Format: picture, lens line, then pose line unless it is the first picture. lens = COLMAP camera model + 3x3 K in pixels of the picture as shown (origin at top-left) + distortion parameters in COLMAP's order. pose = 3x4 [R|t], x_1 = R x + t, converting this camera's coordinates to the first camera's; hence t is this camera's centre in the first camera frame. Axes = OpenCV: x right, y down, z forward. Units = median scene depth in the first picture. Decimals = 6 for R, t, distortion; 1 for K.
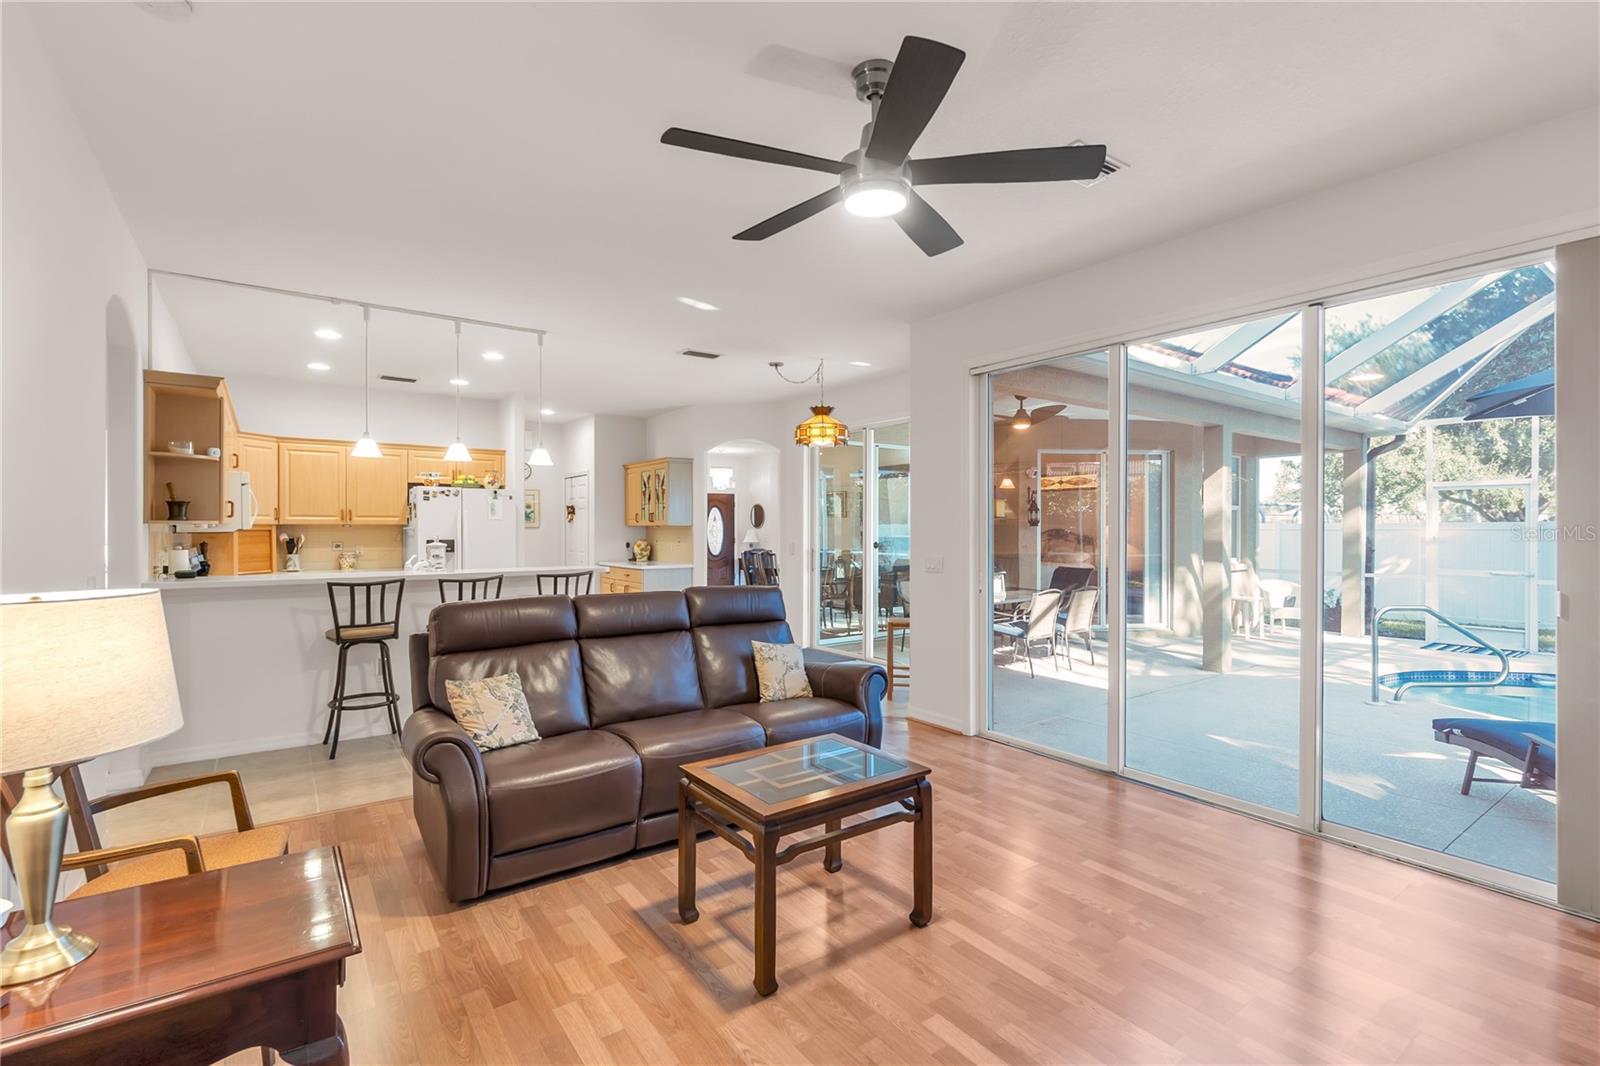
lens RADIAL K [[720.2, 0, 806.1], [0, 720.2, 527.2], [0, 0, 1]] dist [0.002459, 0.000322]
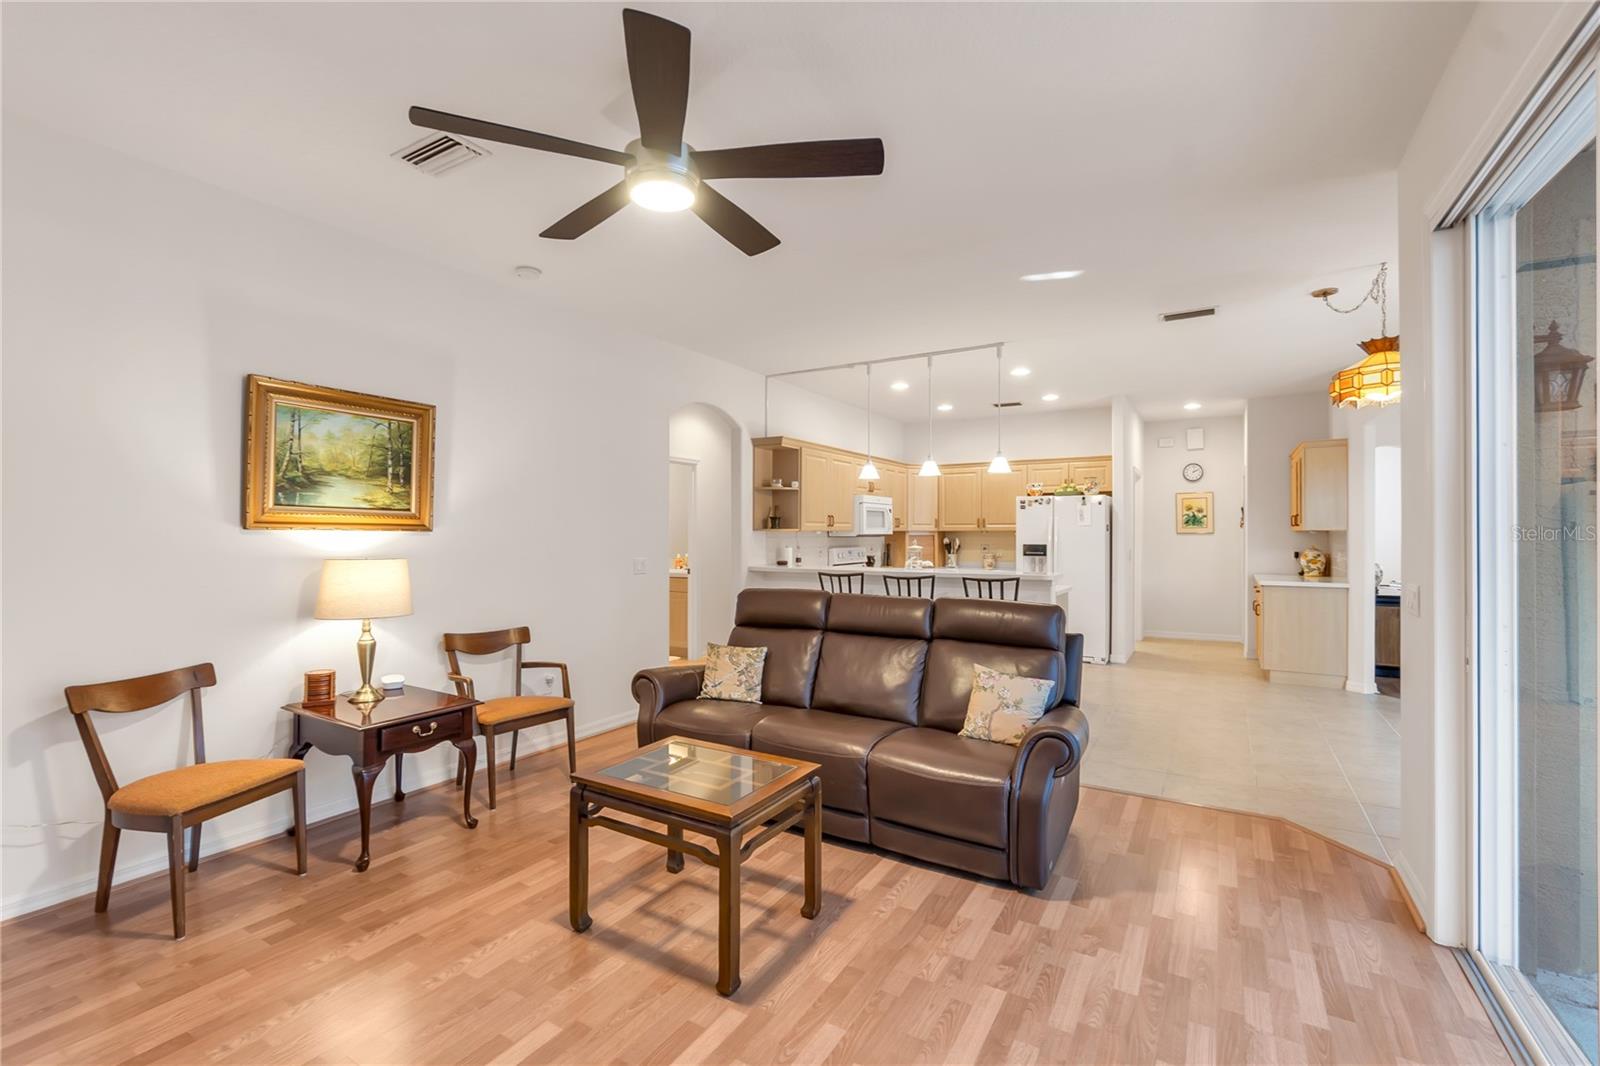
lens RADIAL K [[701.0, 0, 800.4], [0, 701.0, 530.3], [0, 0, 1]] dist [-0.006515, -0.000100]
pose [[0.382107, -0.004353, -0.924108, 0.479633], [0.000194, 0.999989, -0.004630, 0.000756], [0.924118, 0.001590, 0.382103, 0.373913]]
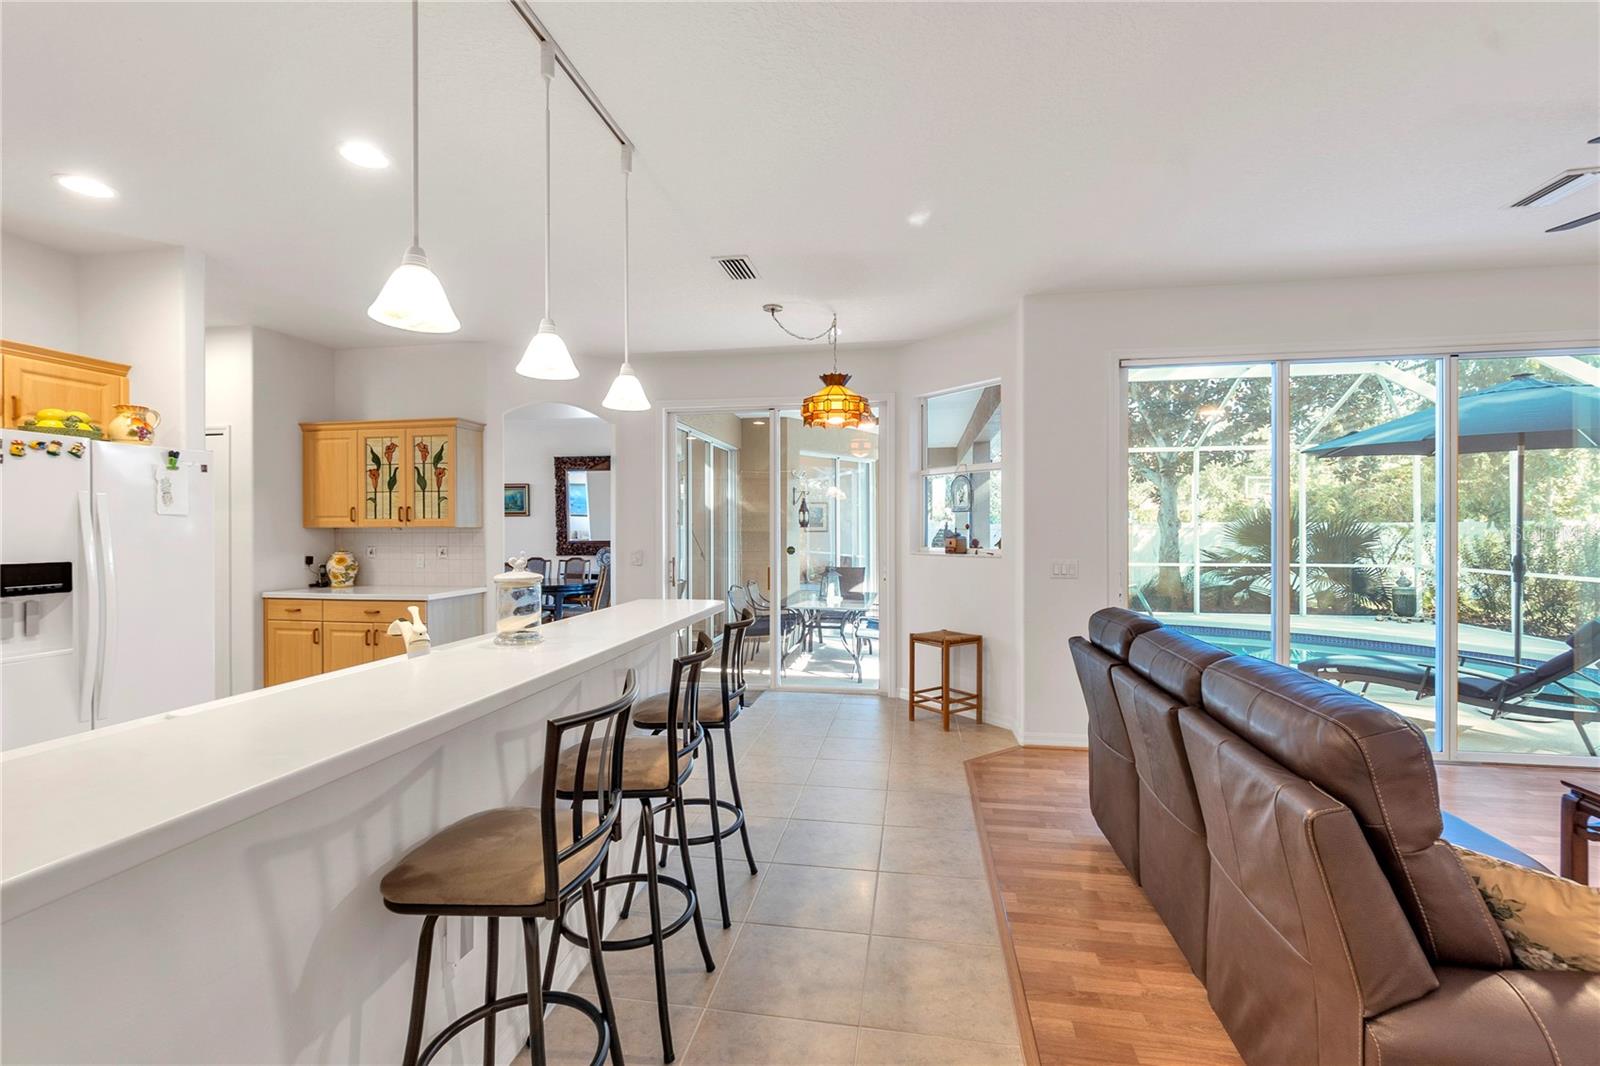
lens RADIAL K [[695.3, 0, 800.0], [0, 695.3, 533.0], [0, 0, 1]] dist [0.001541, 0.000995]
pose [[0.716690, -0.006353, 0.697363, -0.667578], [0.001867, 0.999972, 0.007191, -0.002308], [-0.697389, -0.003852, 0.716682, 0.602287]]
